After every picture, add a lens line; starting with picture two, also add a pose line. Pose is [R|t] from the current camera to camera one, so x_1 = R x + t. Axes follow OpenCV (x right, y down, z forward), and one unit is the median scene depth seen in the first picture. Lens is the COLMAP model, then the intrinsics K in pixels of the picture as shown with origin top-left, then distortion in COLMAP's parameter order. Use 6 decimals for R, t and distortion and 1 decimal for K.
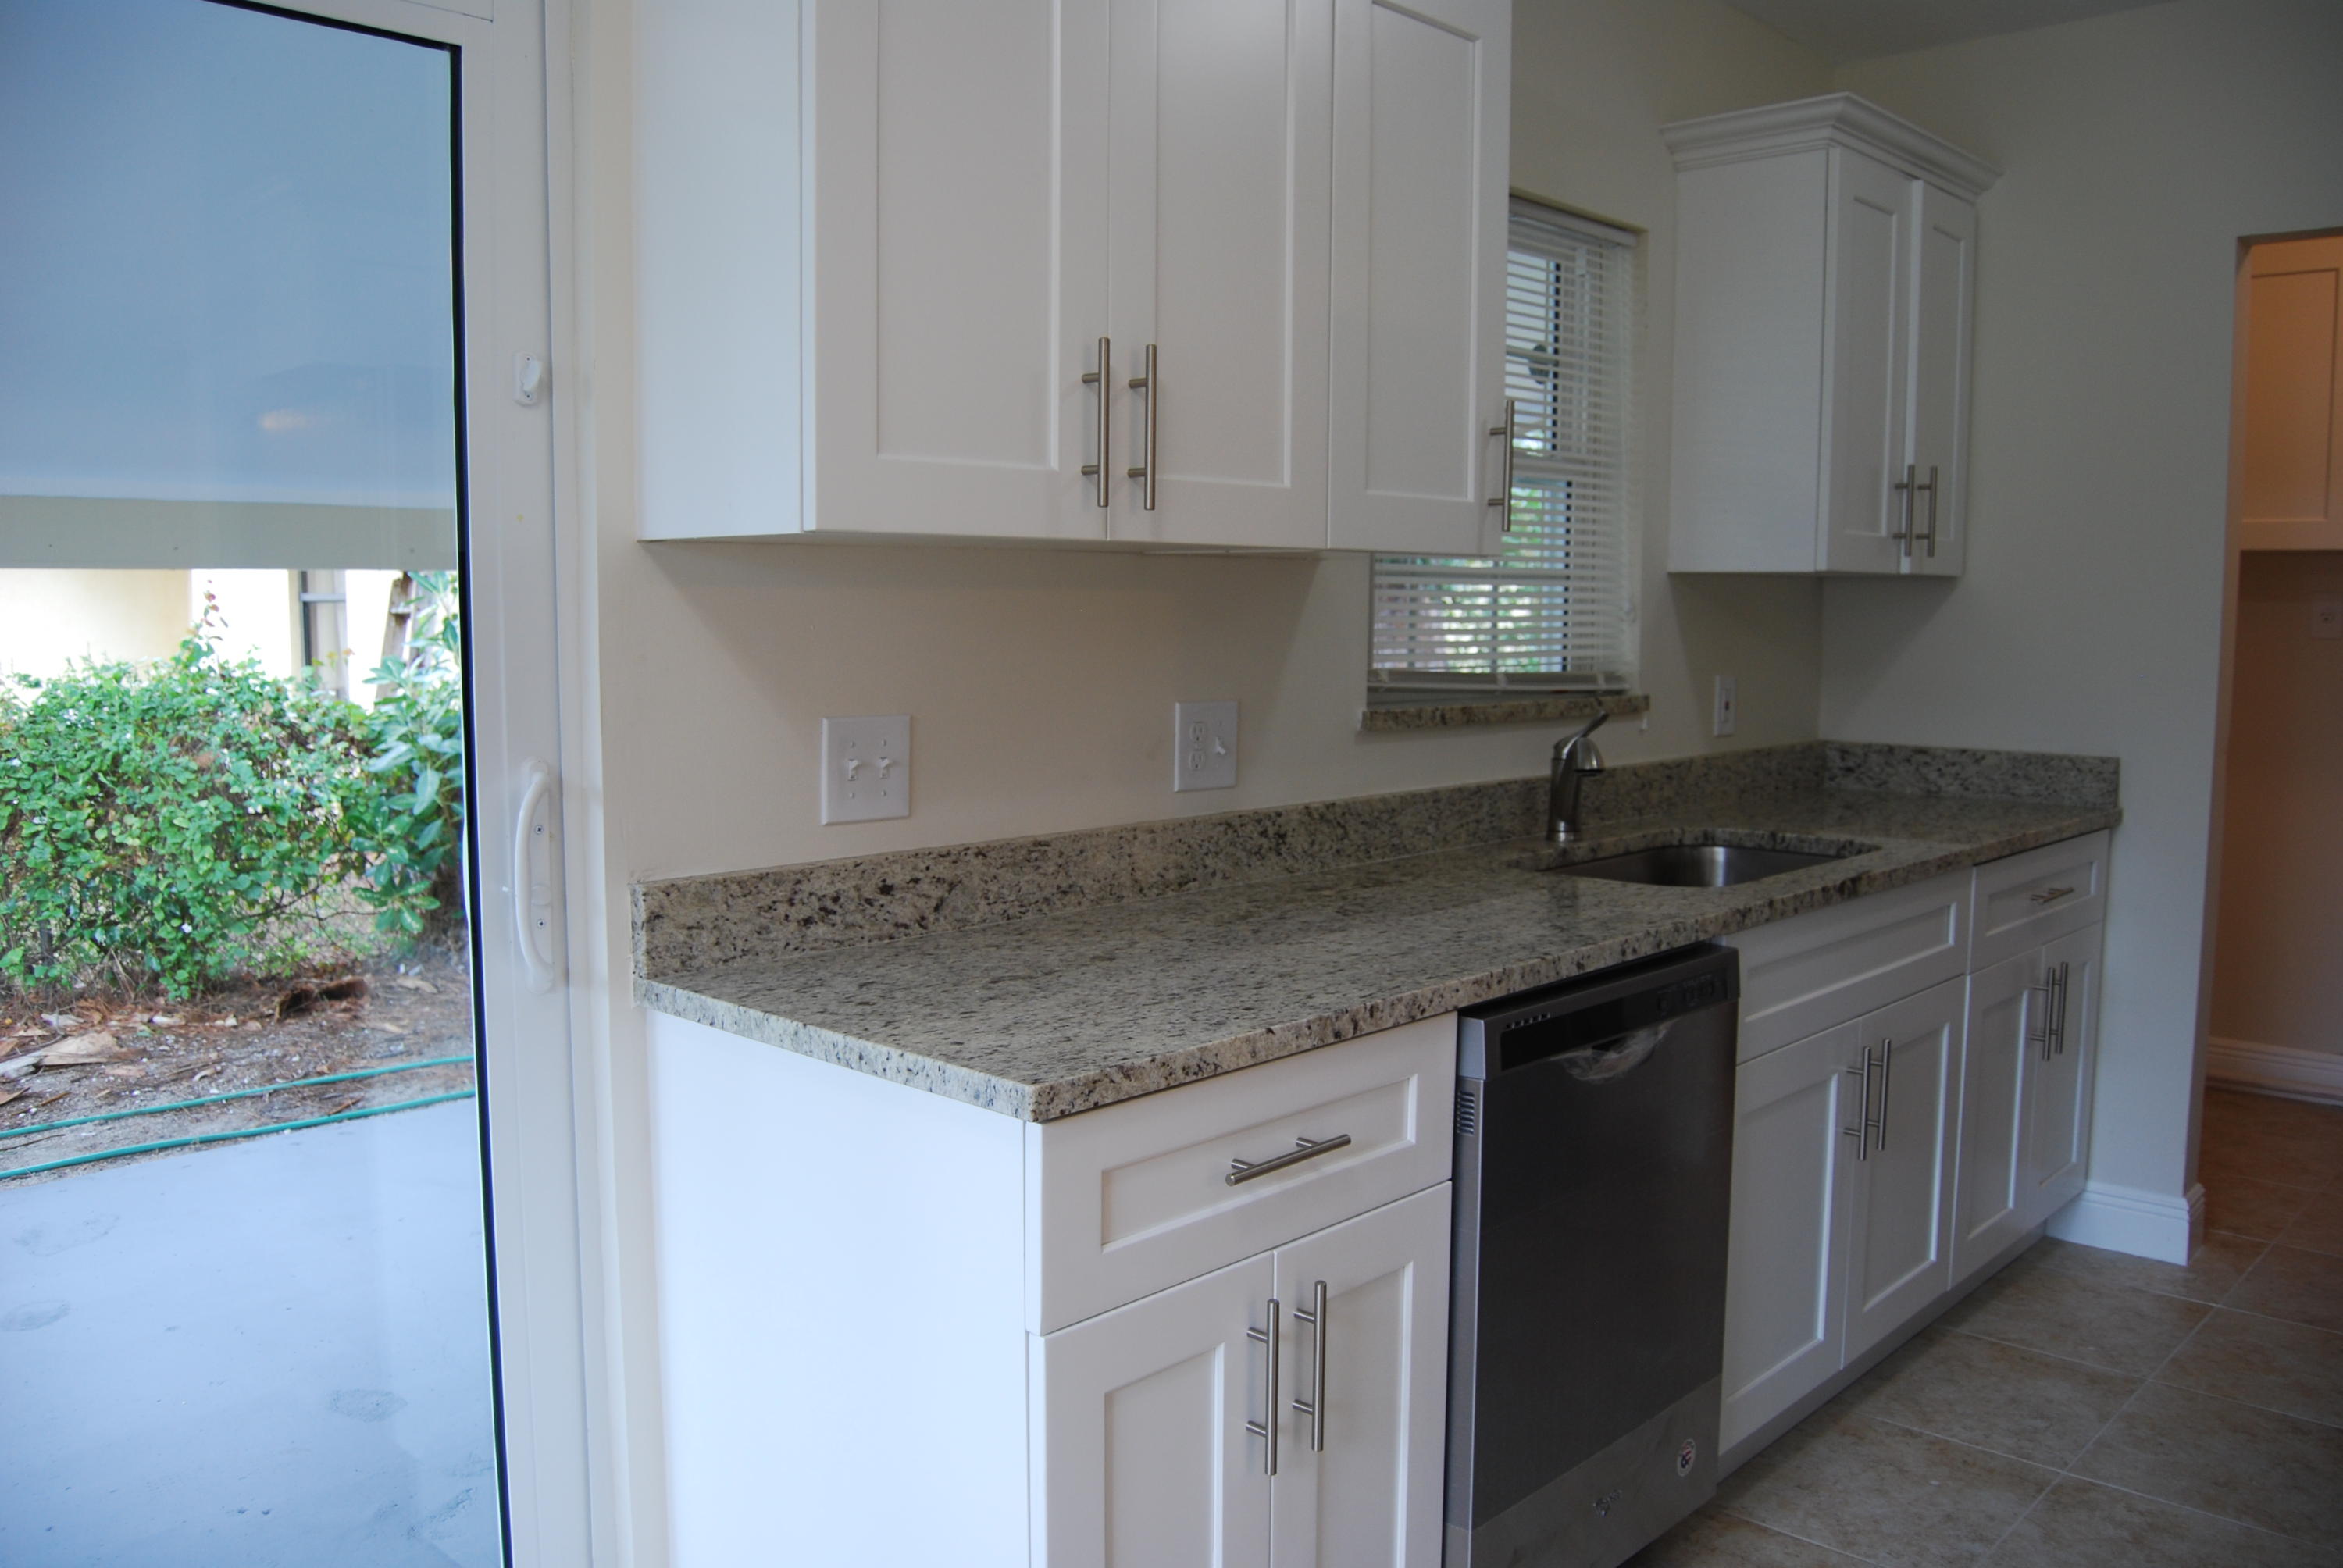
lens RADIAL K [[1874.5, 0, 1179.1], [0, 1874.5, 771.2], [0, 0, 1]] dist [-0.064470, 0.020253]
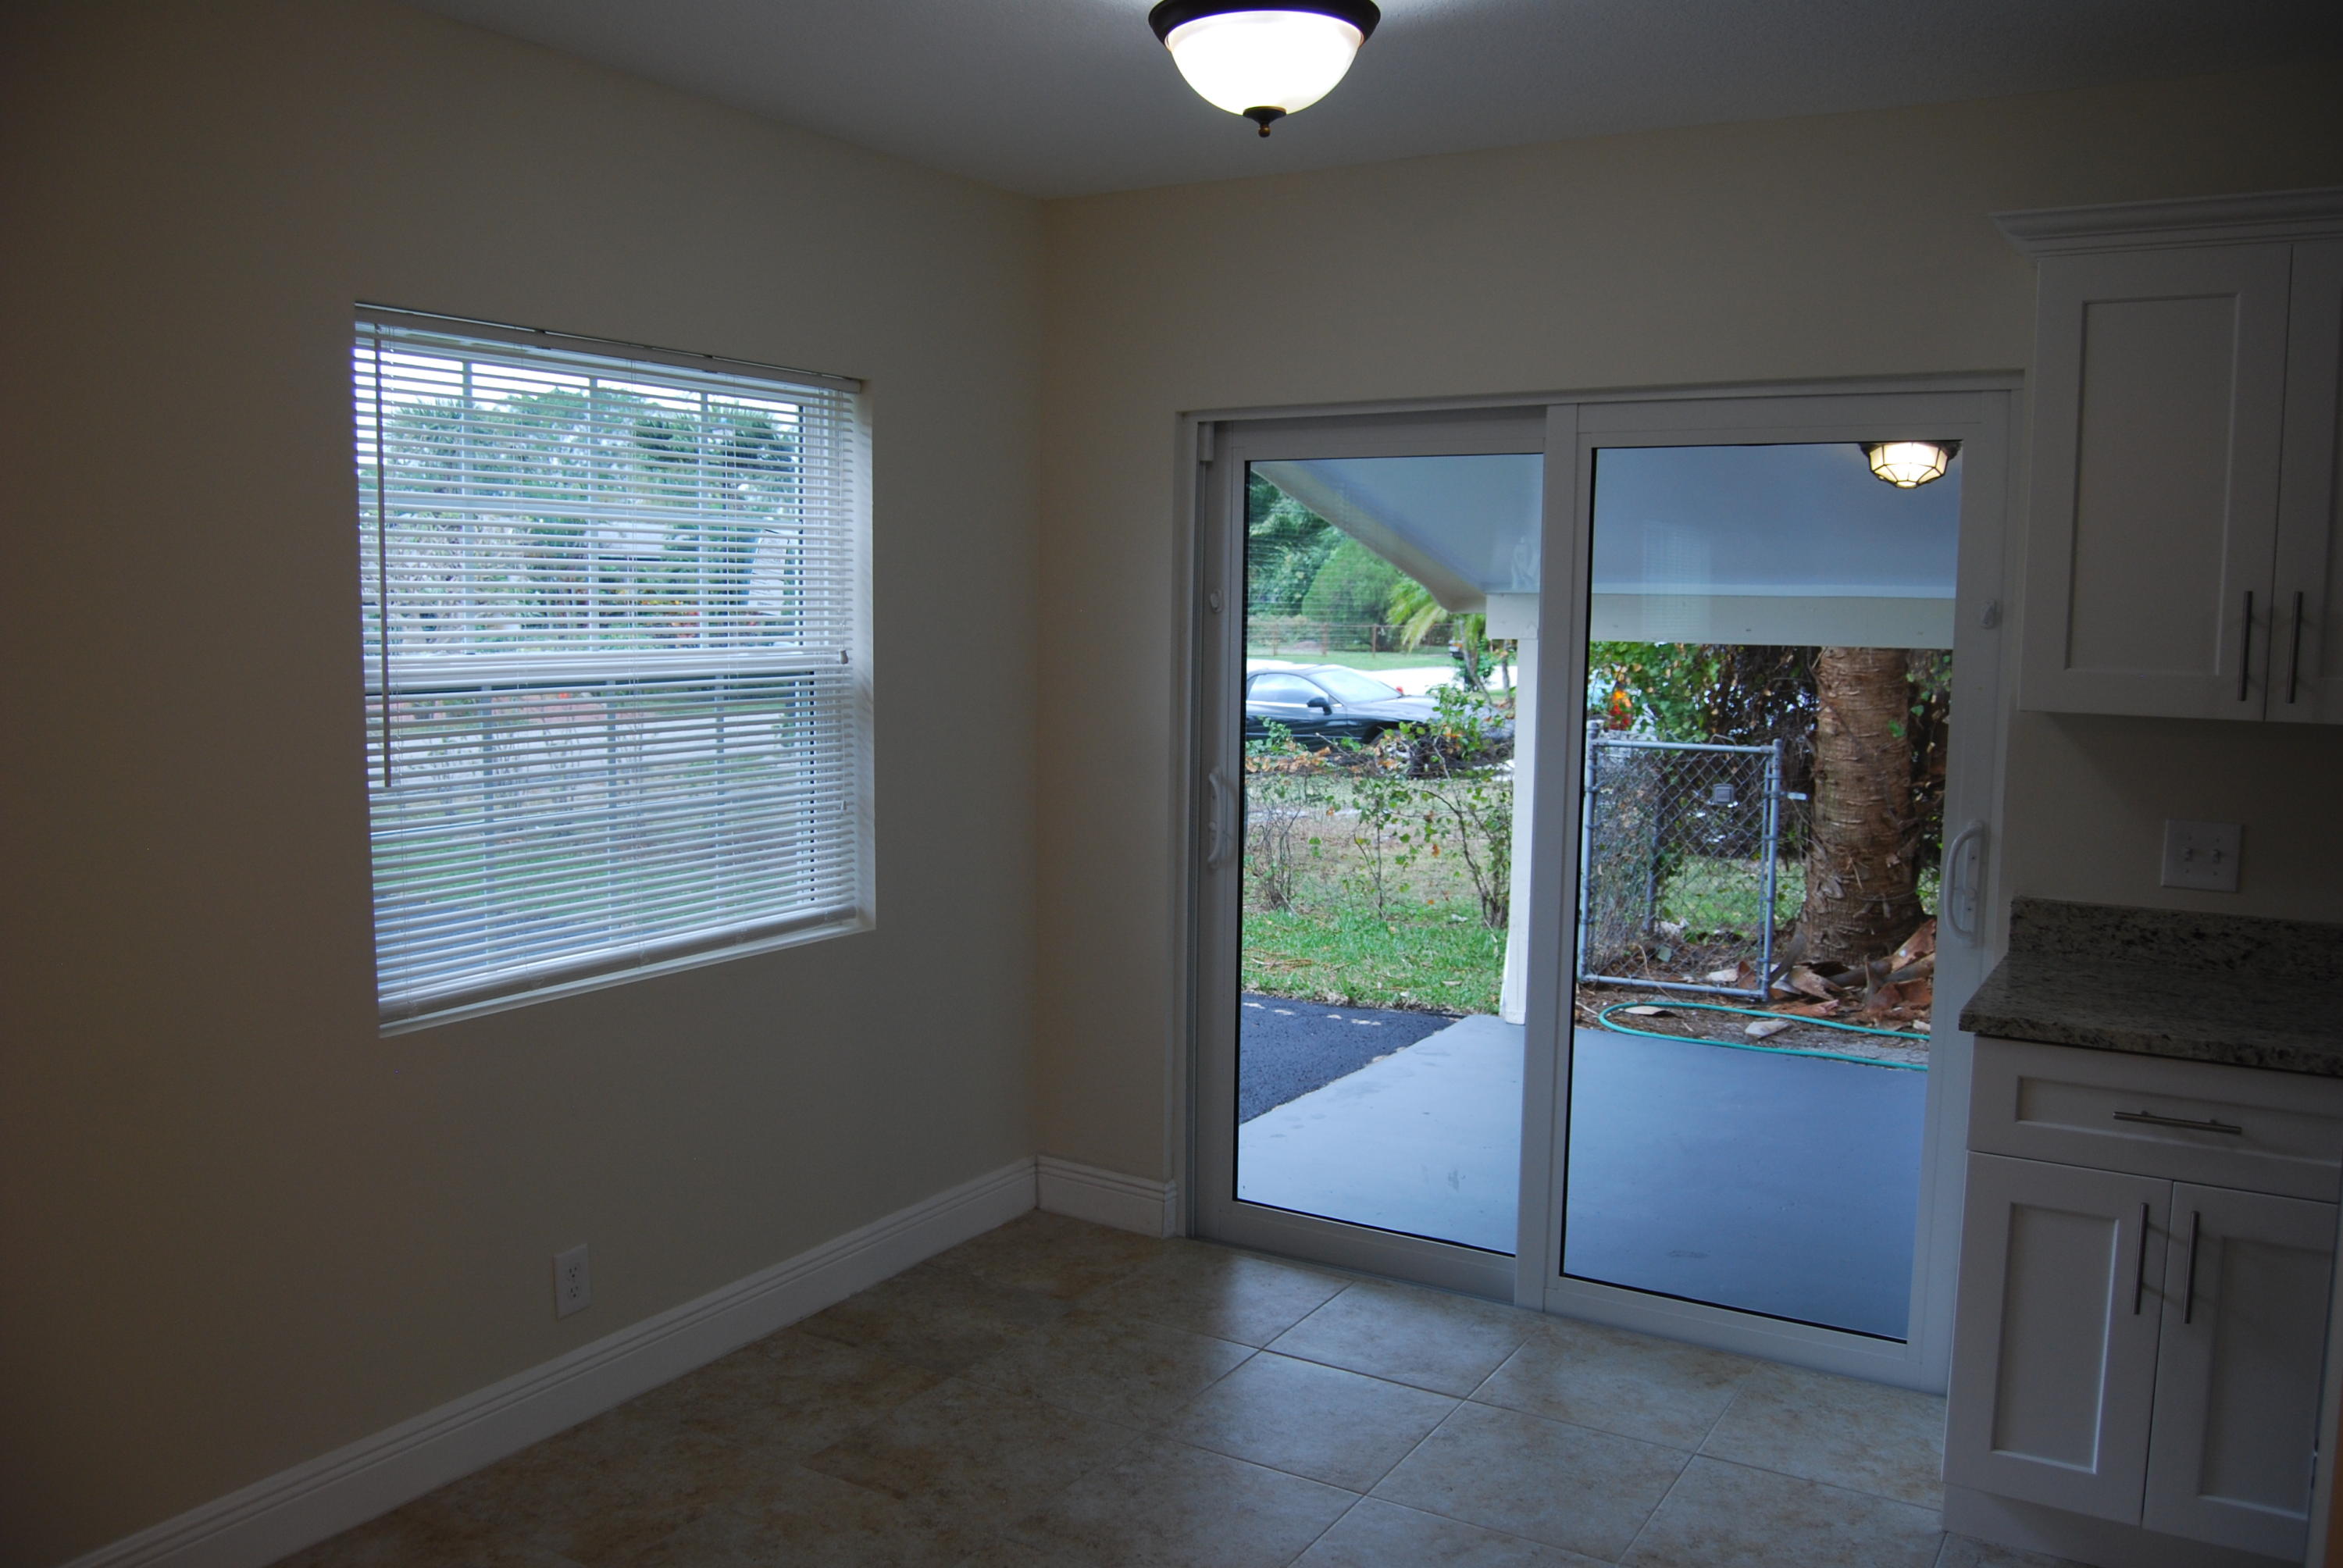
lens RADIAL K [[1874.5, 0, 1168.3], [0, 1874.5, 782.9], [0, 0, 1]] dist [-0.064470, 0.020253]
pose [[0.225454, 0.099636, -0.969145, 1.041411], [-0.103071, 0.991613, 0.077969, -0.085954], [0.968786, 0.082313, 0.233833, -0.165426]]
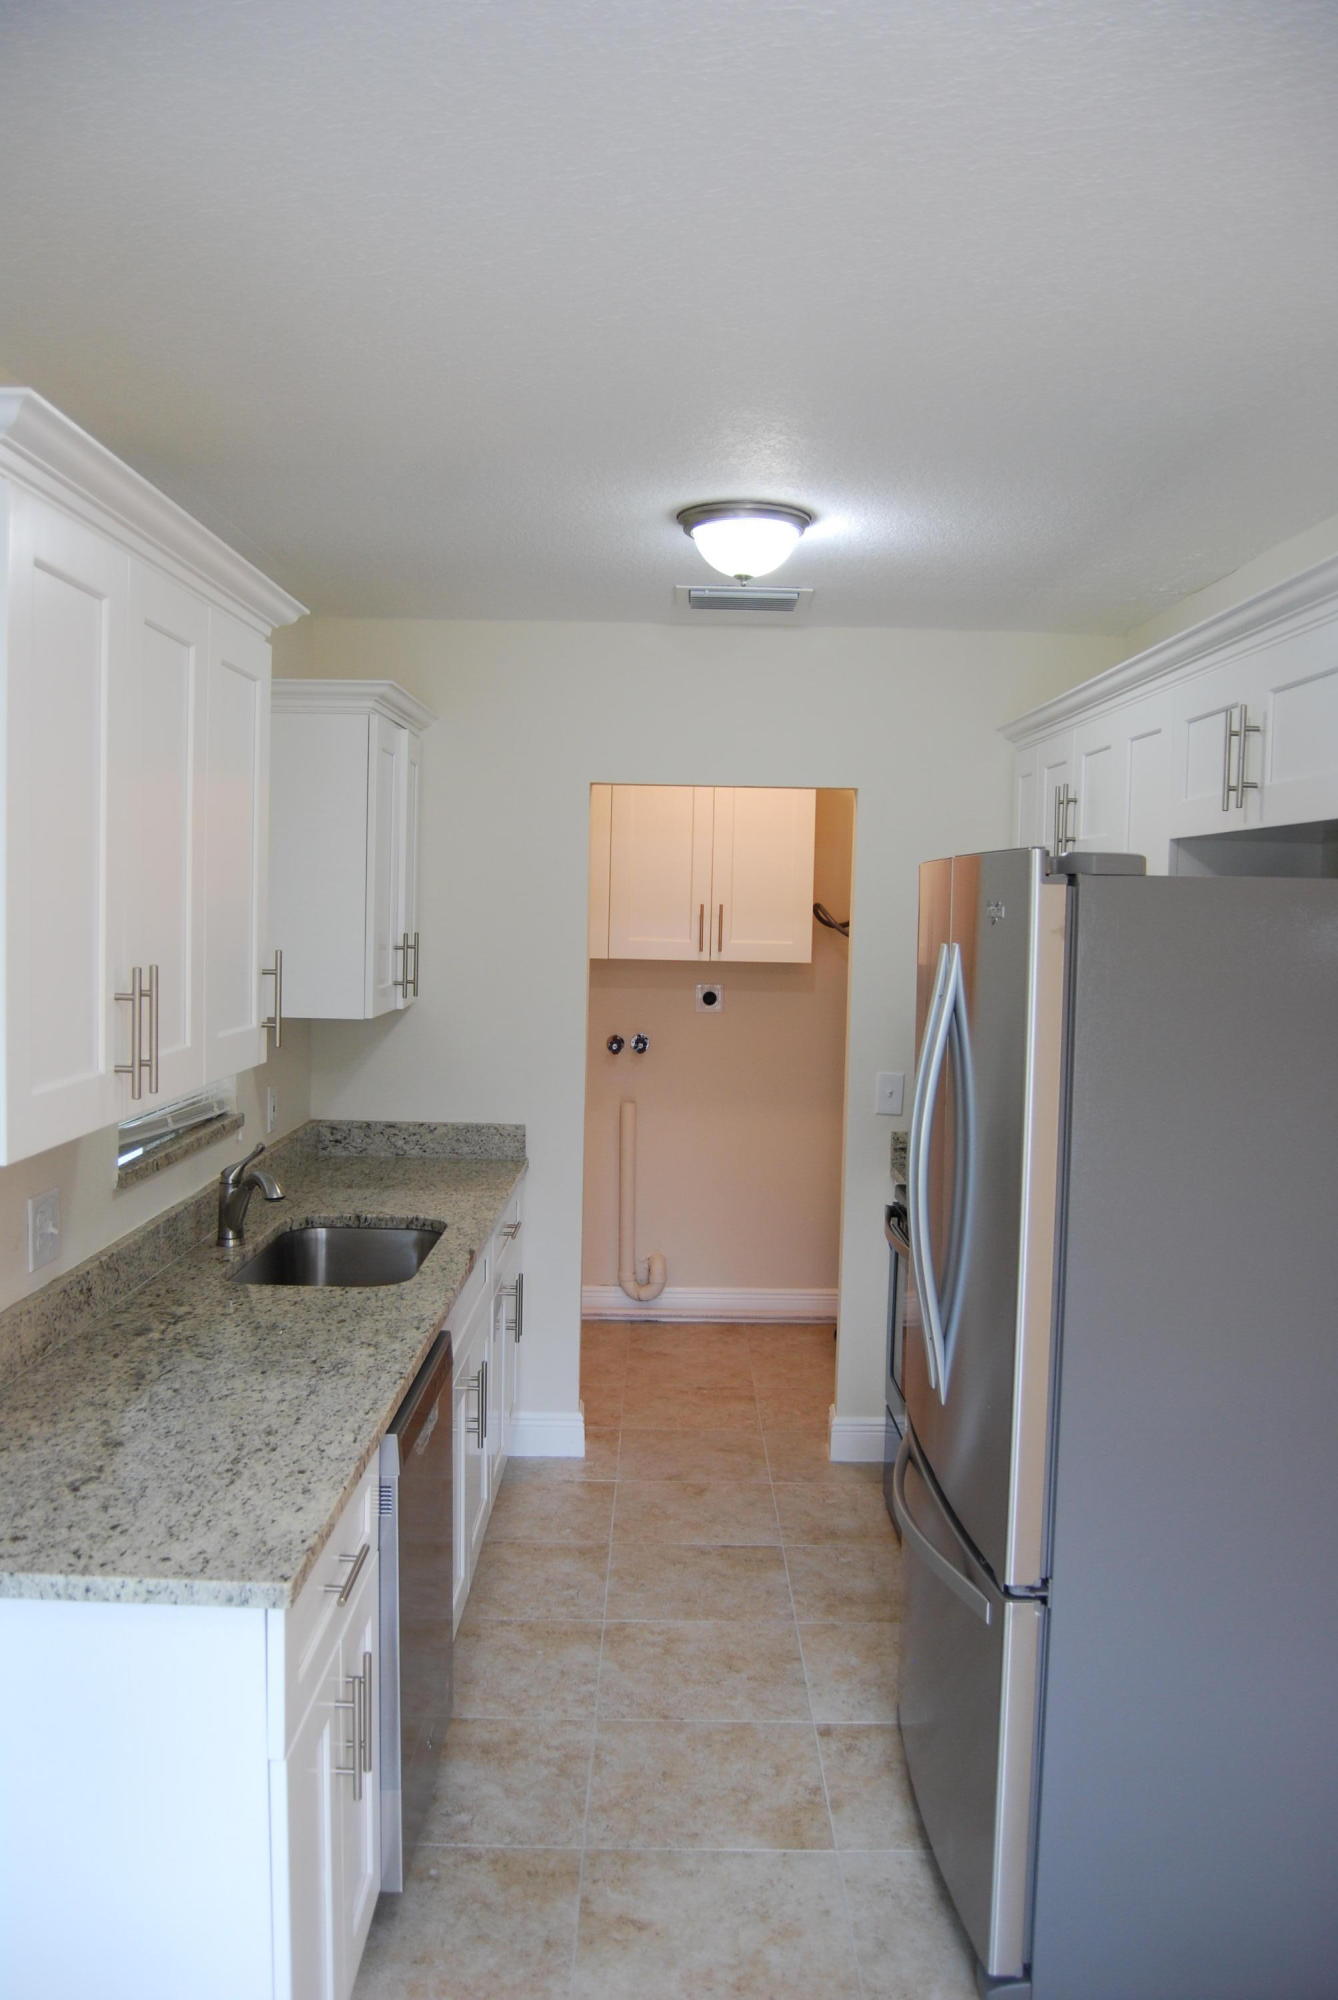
lens RADIAL K [[1600.2, 0, 666.1], [0, 1600.2, 1016.8], [0, 0, 1]] dist [-0.064470, 0.020253]
pose [[0.731049, -0.042701, 0.680987, -0.430817], [0.046627, 0.998833, 0.012576, -0.162938], [-0.680730, 0.022559, 0.732187, -0.022698]]
